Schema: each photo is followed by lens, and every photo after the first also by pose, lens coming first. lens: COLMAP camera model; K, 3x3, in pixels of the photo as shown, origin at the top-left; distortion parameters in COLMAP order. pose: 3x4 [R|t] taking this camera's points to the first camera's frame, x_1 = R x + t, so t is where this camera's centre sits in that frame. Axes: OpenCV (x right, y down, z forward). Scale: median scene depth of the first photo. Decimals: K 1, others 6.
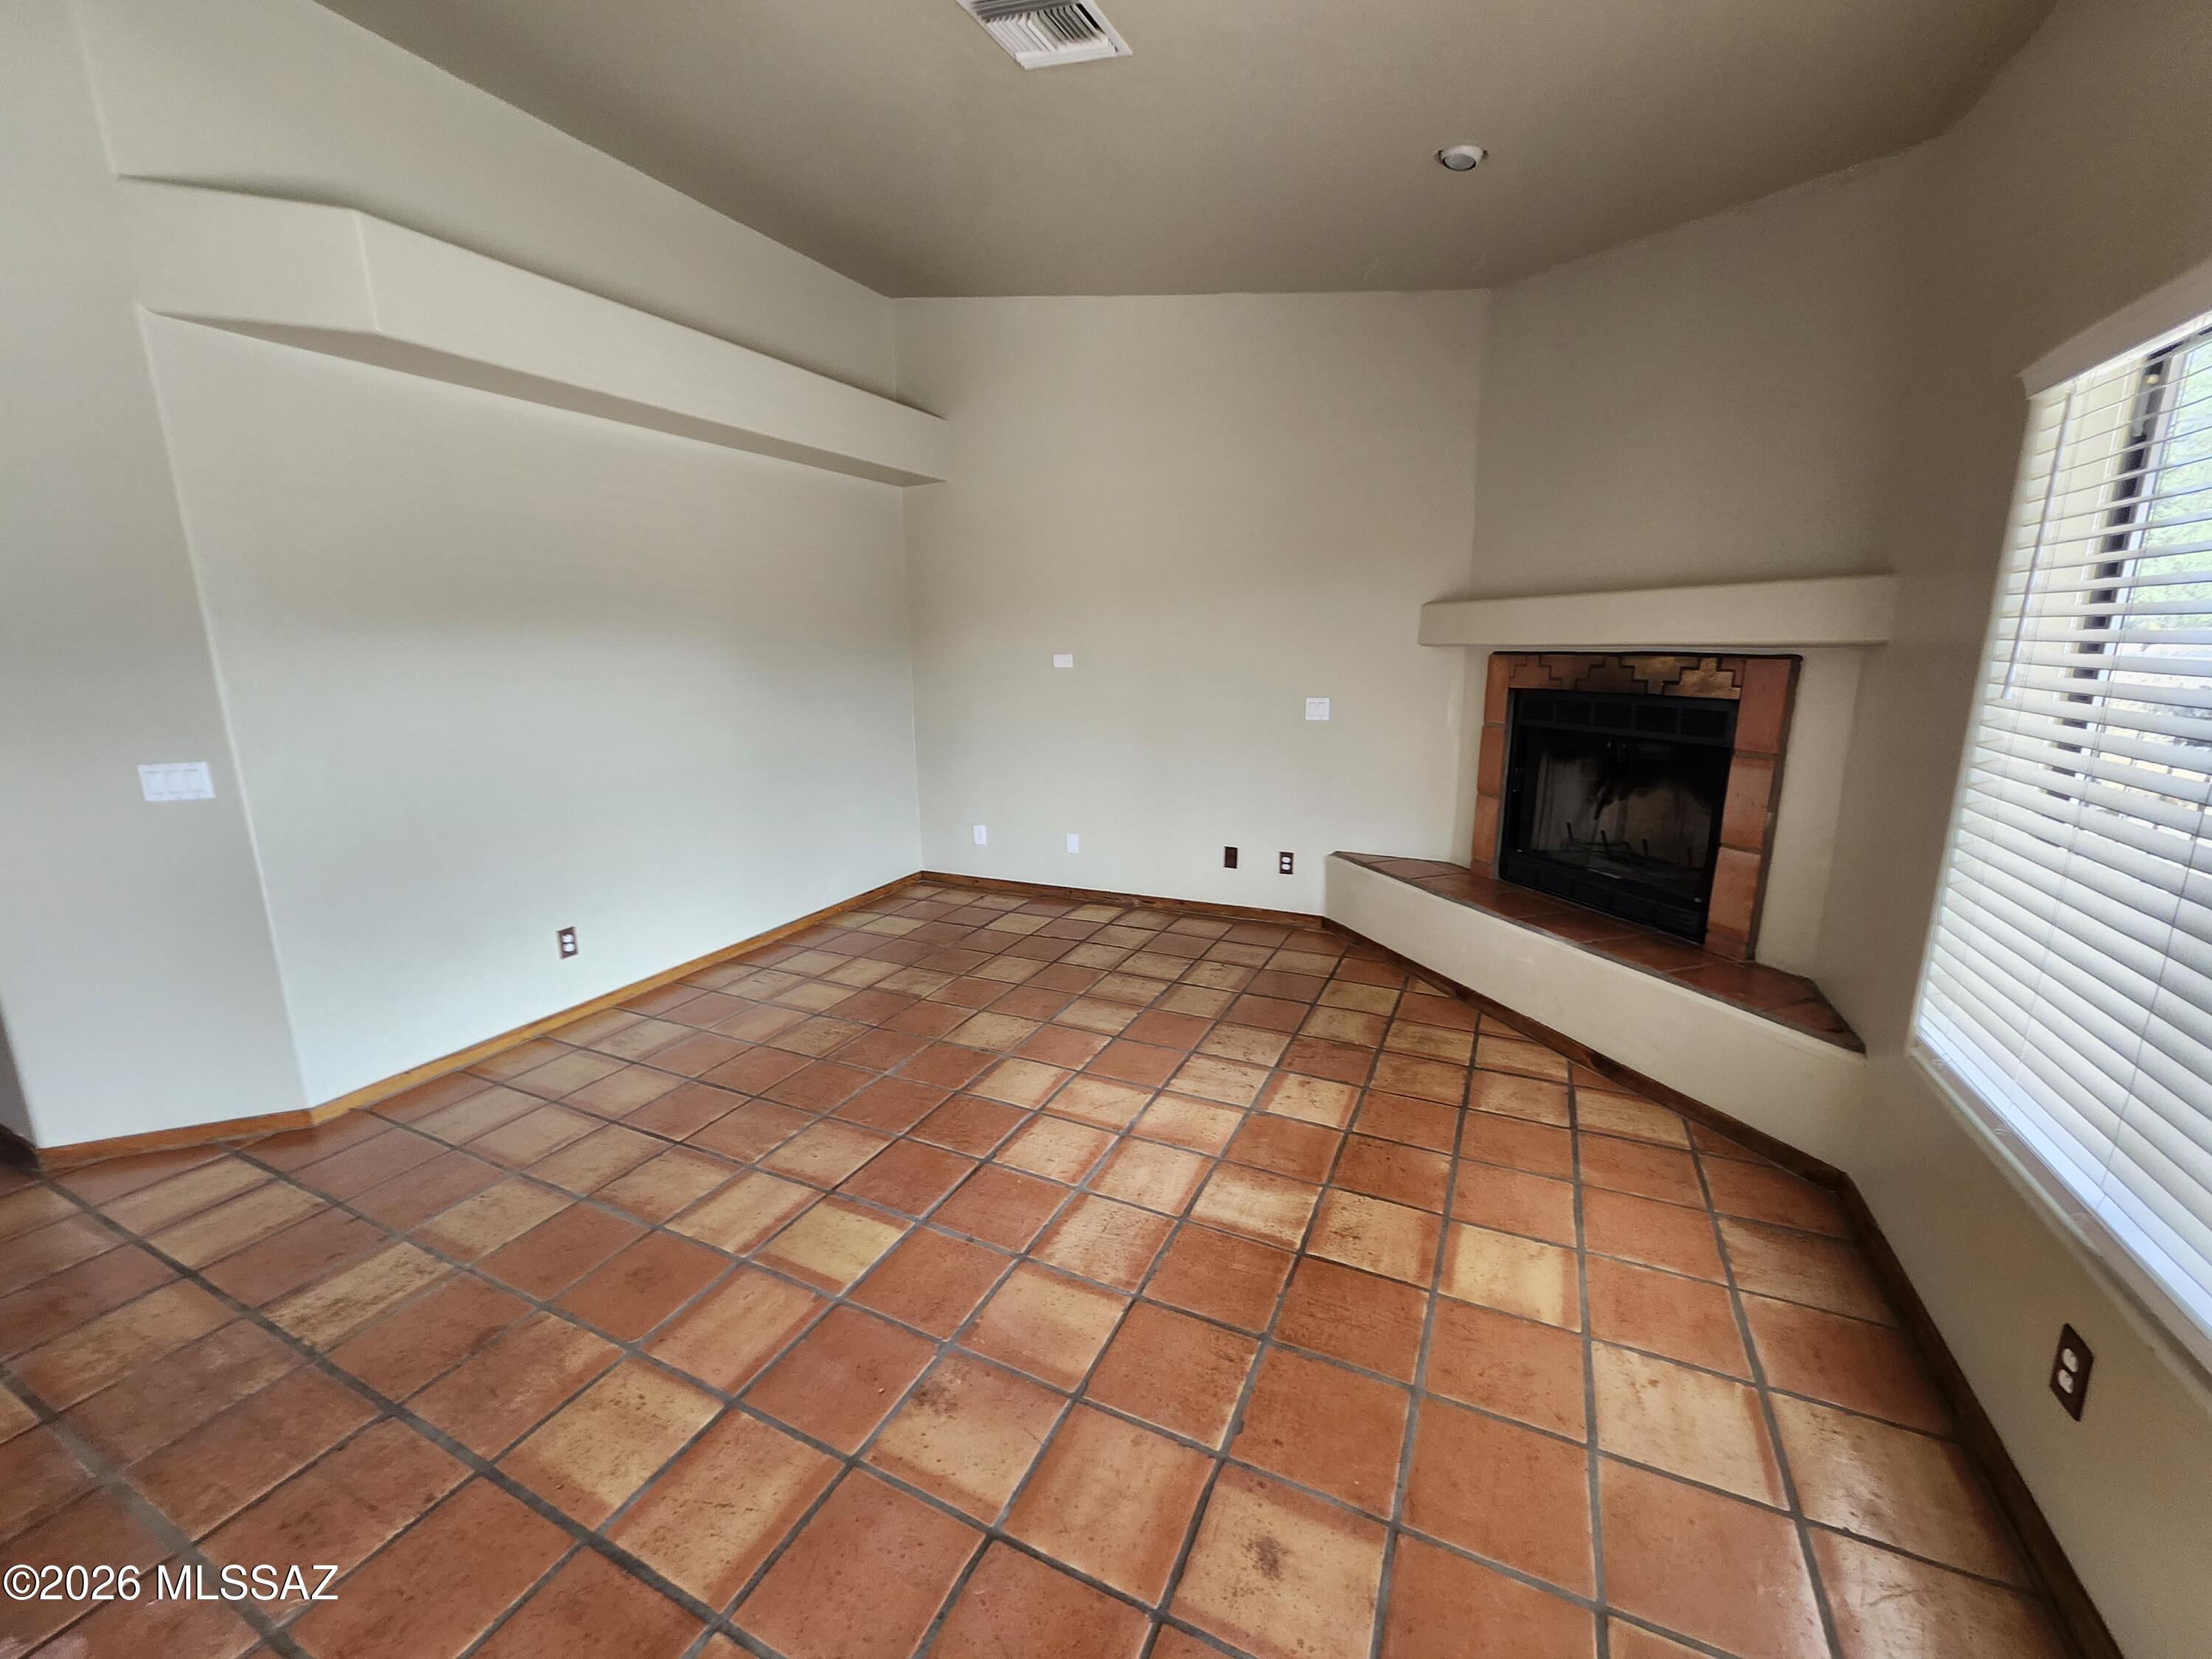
lens RADIAL K [[879.1, 0, 1099.6], [0, 879.1, 829.4], [0, 0, 1]] dist [0.002903, 0.000288]
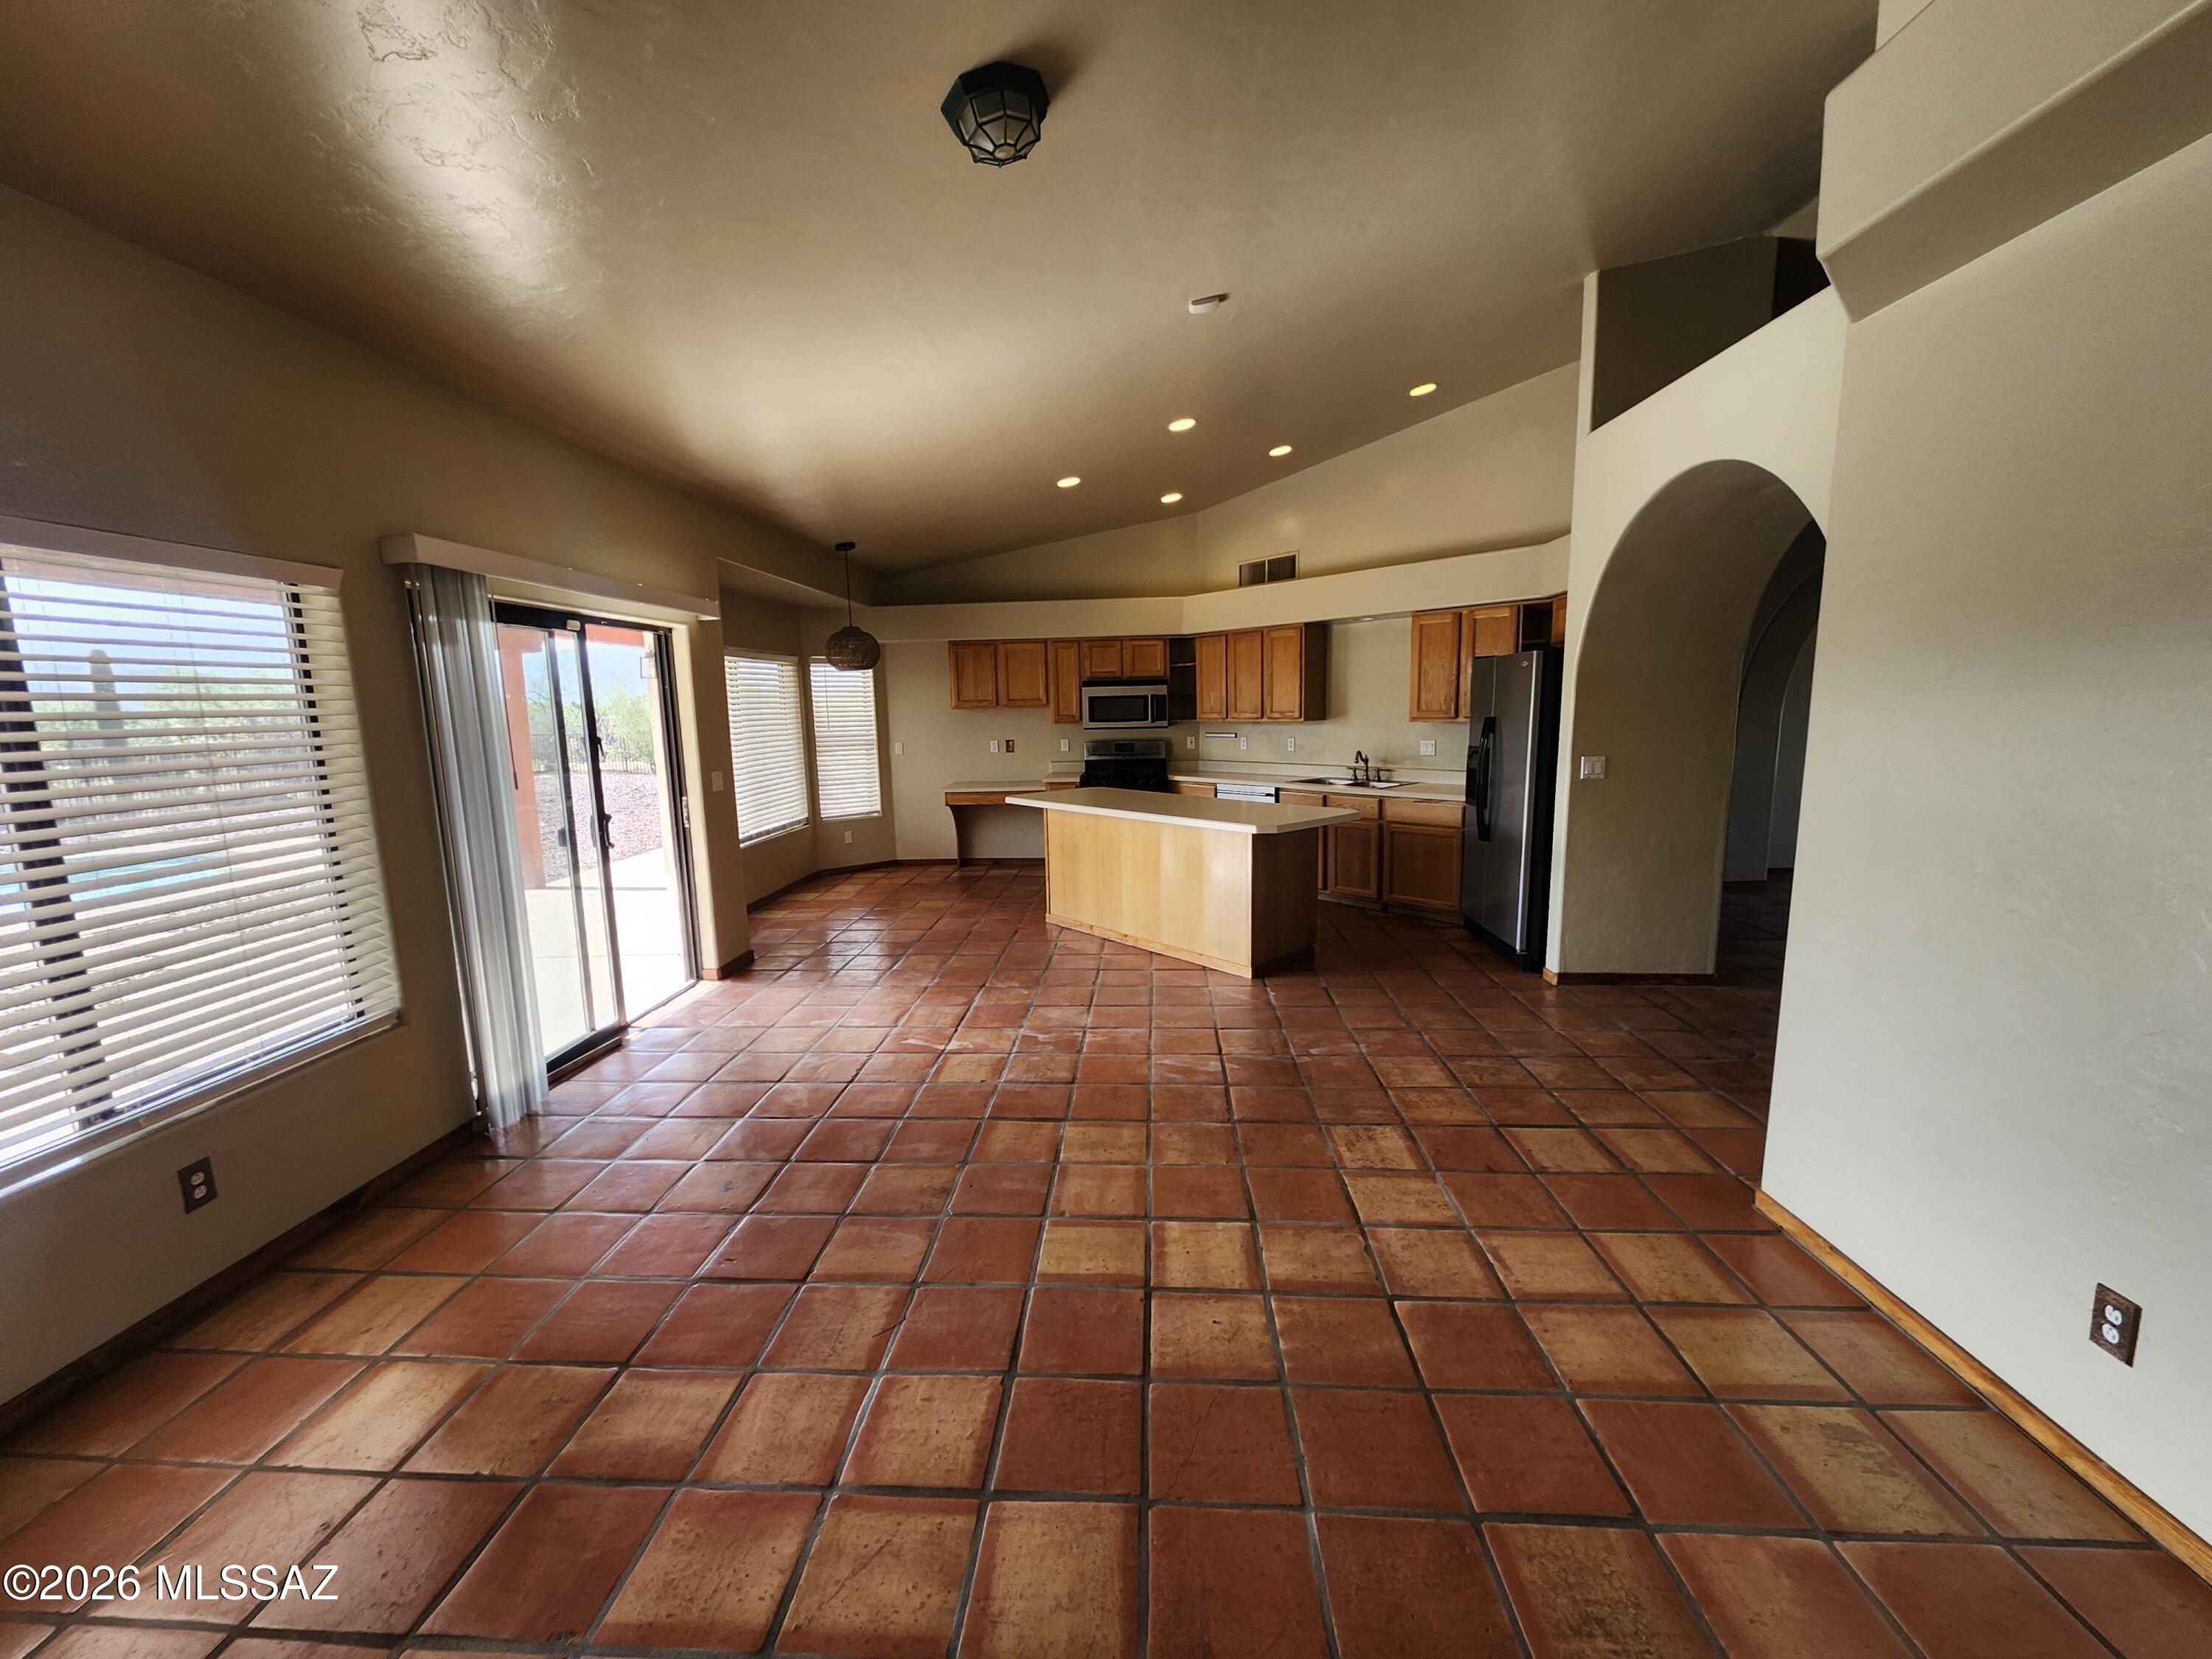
lens RADIAL K [[879.1, 0, 1102.9], [0, 879.1, 830.6], [0, 0, 1]] dist [0.002903, 0.000288]
pose [[-0.925187, 0.096503, -0.367037, 0.037823], [-0.037271, 0.939351, 0.340927, -0.377563], [0.377677, 0.329101, -0.865478, 1.677407]]
